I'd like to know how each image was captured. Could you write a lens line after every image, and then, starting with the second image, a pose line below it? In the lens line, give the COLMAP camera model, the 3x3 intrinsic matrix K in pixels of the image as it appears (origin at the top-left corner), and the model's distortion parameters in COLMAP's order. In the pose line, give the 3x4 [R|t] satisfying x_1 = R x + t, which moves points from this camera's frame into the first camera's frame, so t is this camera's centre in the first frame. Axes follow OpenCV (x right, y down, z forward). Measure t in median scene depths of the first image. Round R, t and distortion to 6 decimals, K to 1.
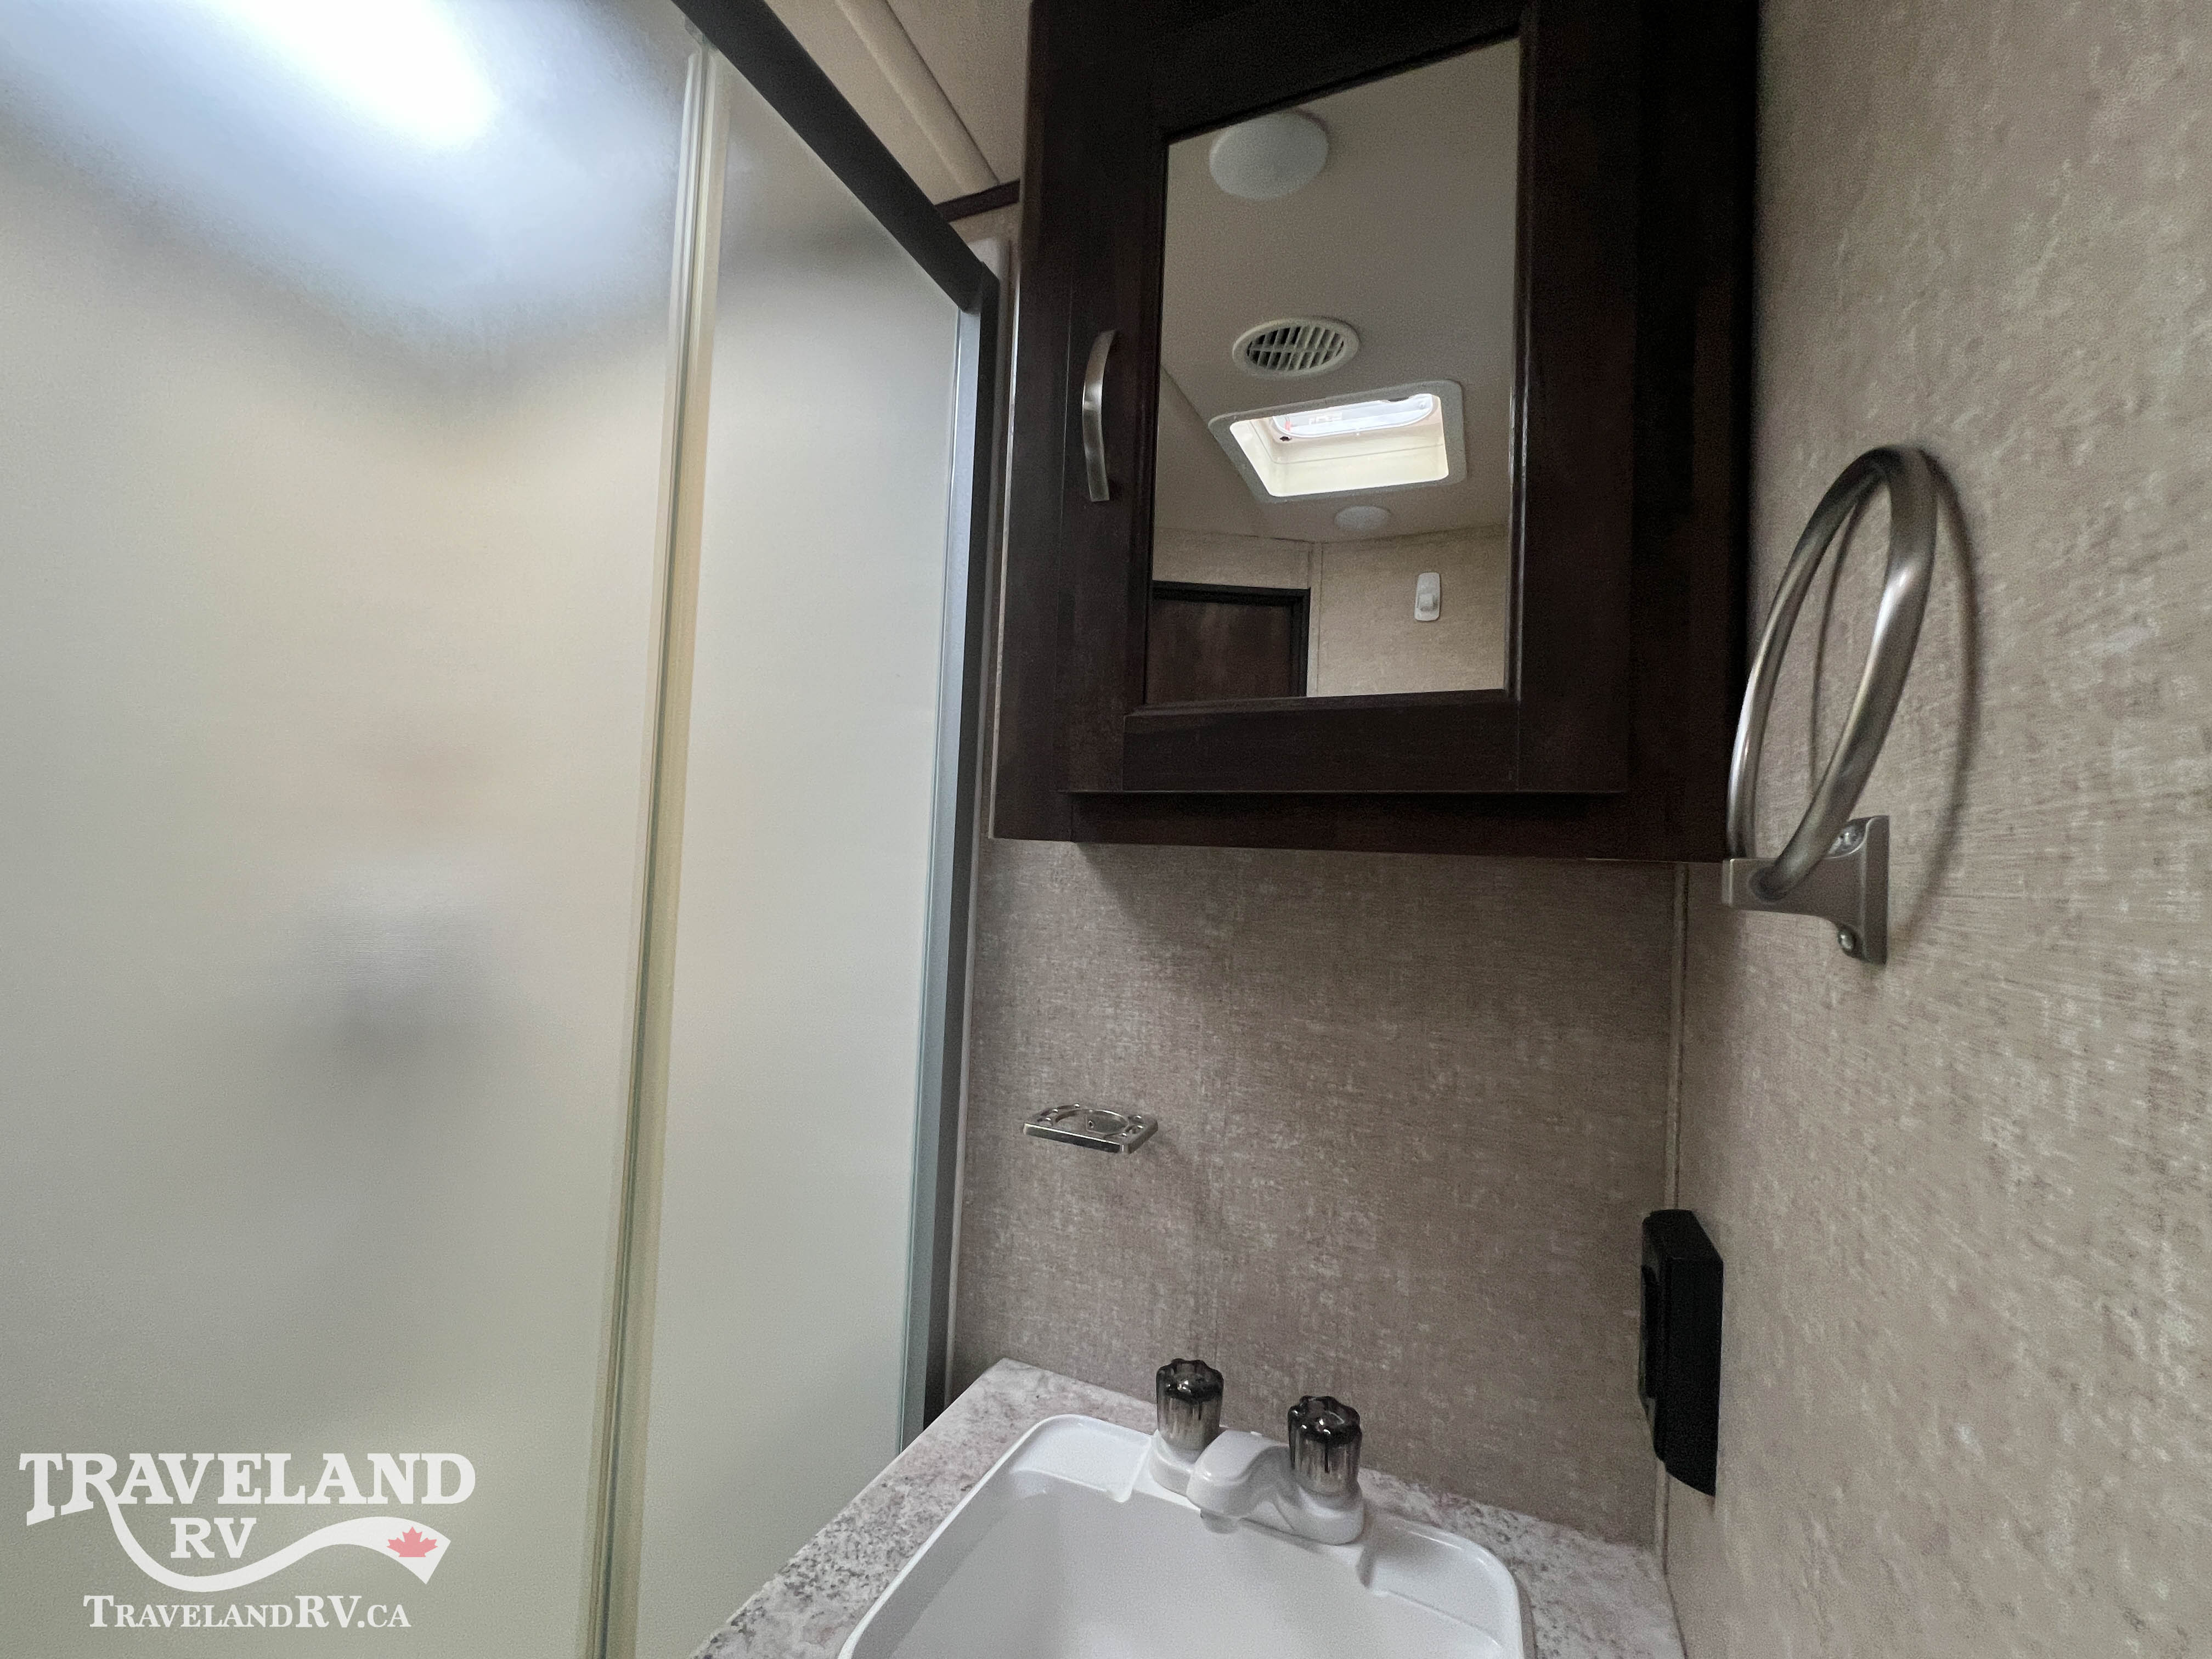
lens RADIAL K [[887.9, 0, 1103.9], [0, 887.9, 826.6], [0, 0, 1]] dist [-0.001744, -0.000394]
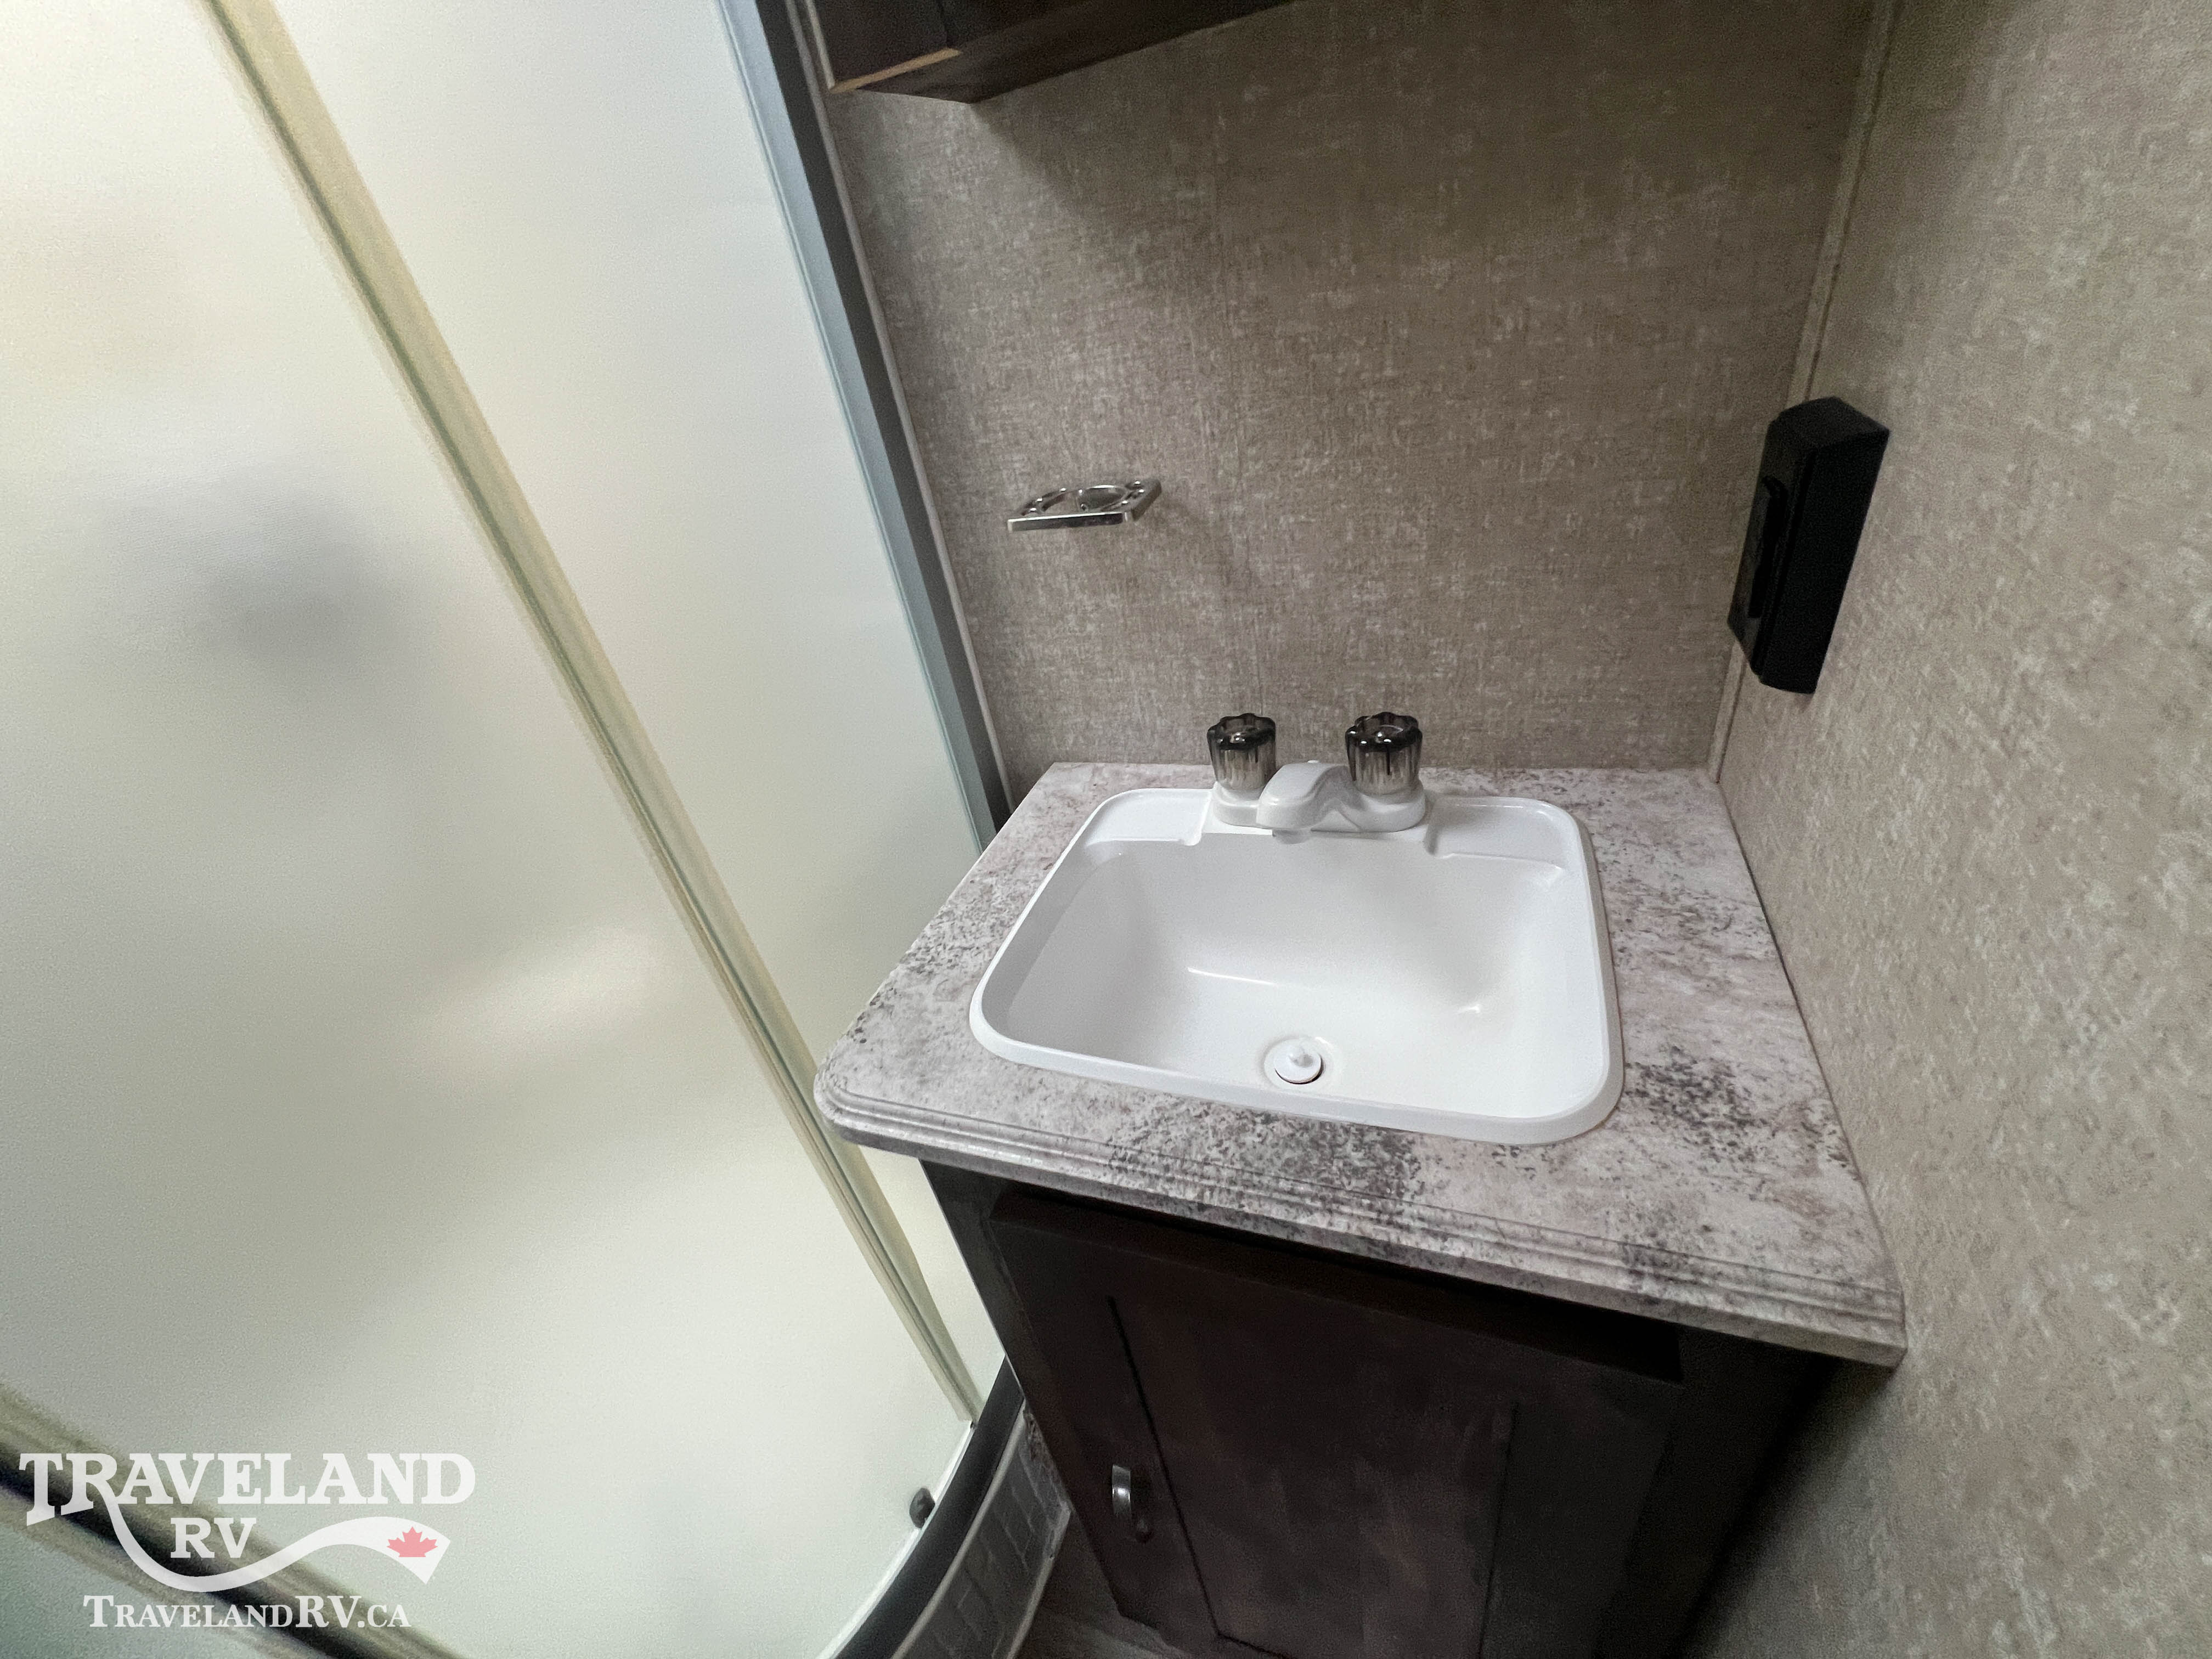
lens RADIAL K [[885.6, 0, 1106.0], [0, 885.6, 829.5], [0, 0, 1]] dist [0.001927, 0.000066]
pose [[0.973175, -0.221889, -0.060795, -0.011707], [0.217376, 0.800260, 0.558867, 0.116616], [-0.075355, -0.557090, 0.827026, 0.126480]]
